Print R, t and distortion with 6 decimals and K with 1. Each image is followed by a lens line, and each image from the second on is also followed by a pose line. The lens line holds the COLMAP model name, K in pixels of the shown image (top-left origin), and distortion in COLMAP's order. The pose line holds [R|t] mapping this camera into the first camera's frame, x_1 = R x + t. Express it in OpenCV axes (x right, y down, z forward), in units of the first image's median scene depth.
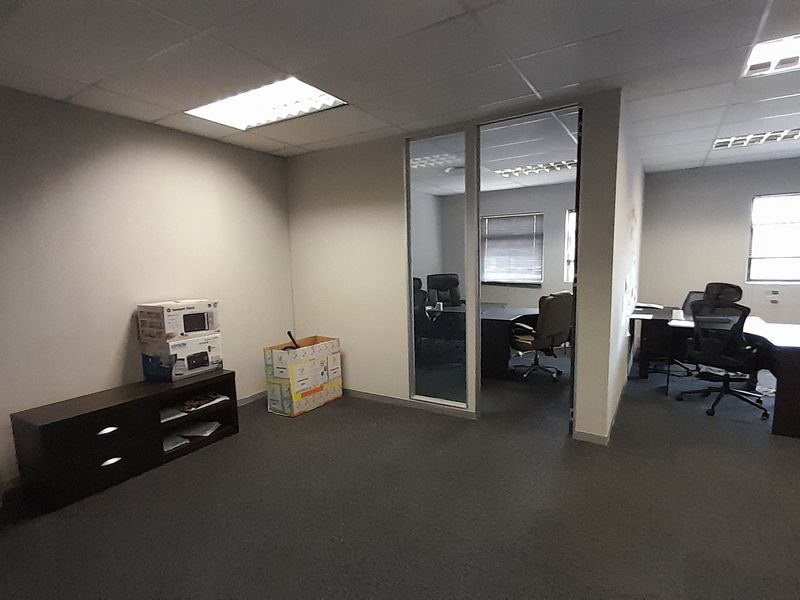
lens RADIAL K [[419.4, 0, 399.9], [0, 419.4, 310.1], [0, 0, 1]] dist [0.014186, -0.012176]
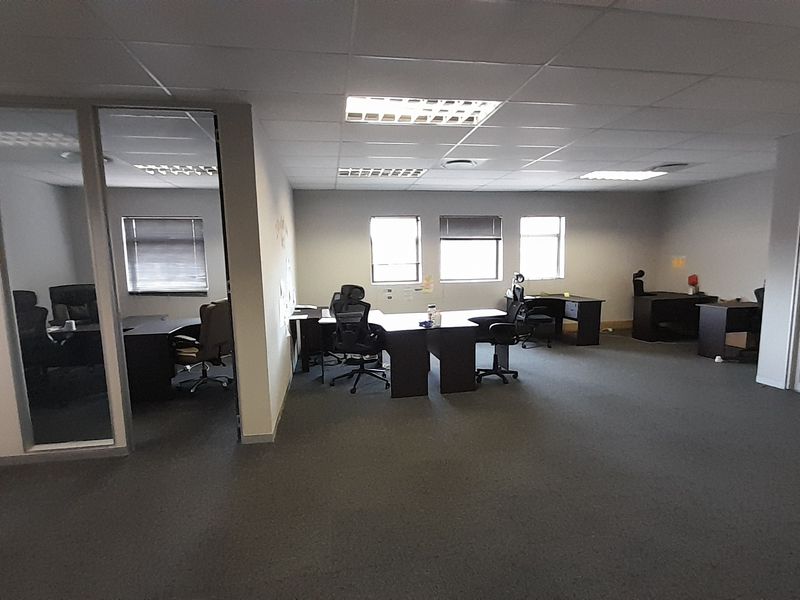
lens RADIAL K [[419.4, 0, 401.8], [0, 419.4, 311.5], [0, 0, 1]] dist [0.014186, -0.012176]
pose [[0.740559, -0.074314, 0.667870, 0.041050], [0.081985, 0.996434, 0.019965, 0.000435], [-0.666971, 0.039970, 0.744010, -0.013933]]
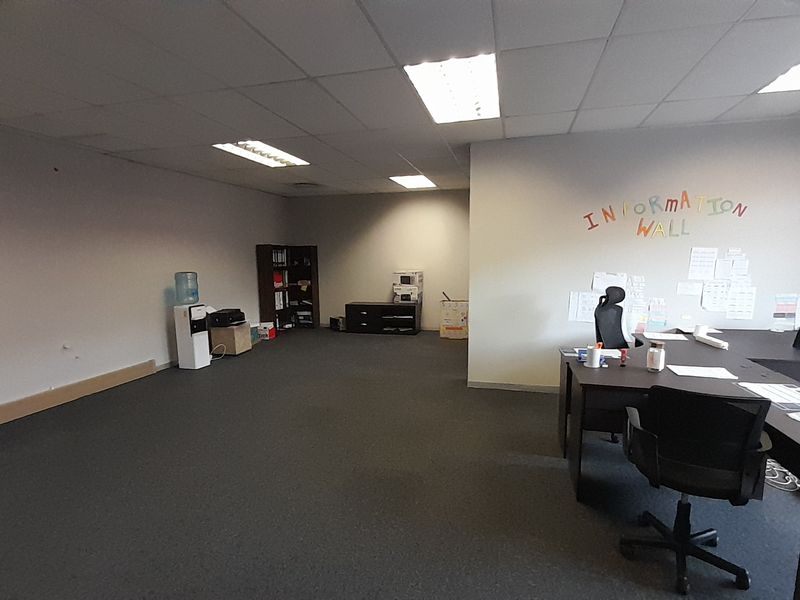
lens RADIAL K [[419.4, 0, 399.9], [0, 419.4, 313.5], [0, 0, 1]] dist [0.014186, -0.012176]
pose [[0.288017, 0.140365, -0.947282, 1.399432], [-0.119266, 0.986755, 0.109951, -0.032195], [0.950169, 0.081311, 0.300943, 0.265077]]
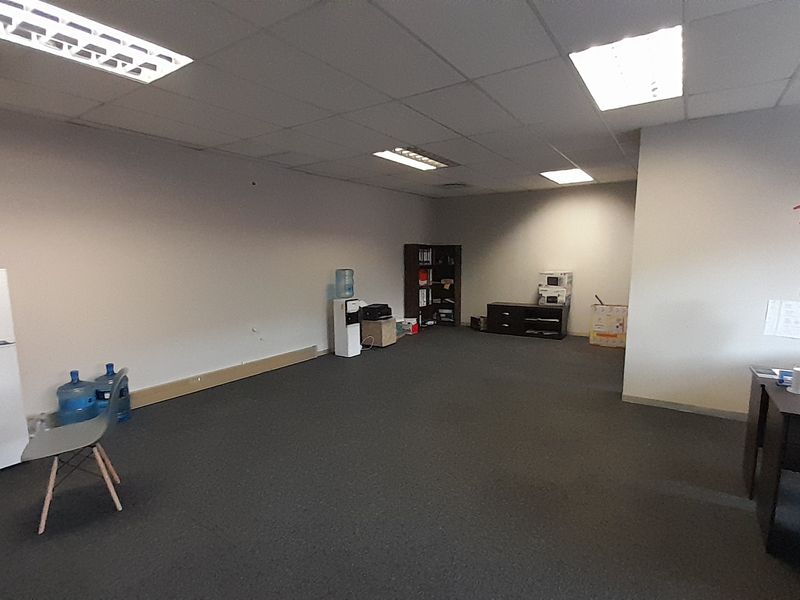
lens RADIAL K [[419.4, 0, 400.4], [0, 419.4, 313.2], [0, 0, 1]] dist [0.014186, -0.012176]
pose [[-0.036322, 0.147136, -0.988449, 1.403696], [-0.124180, 0.980771, 0.150557, -0.030029], [0.991595, 0.128214, -0.017353, 0.251734]]
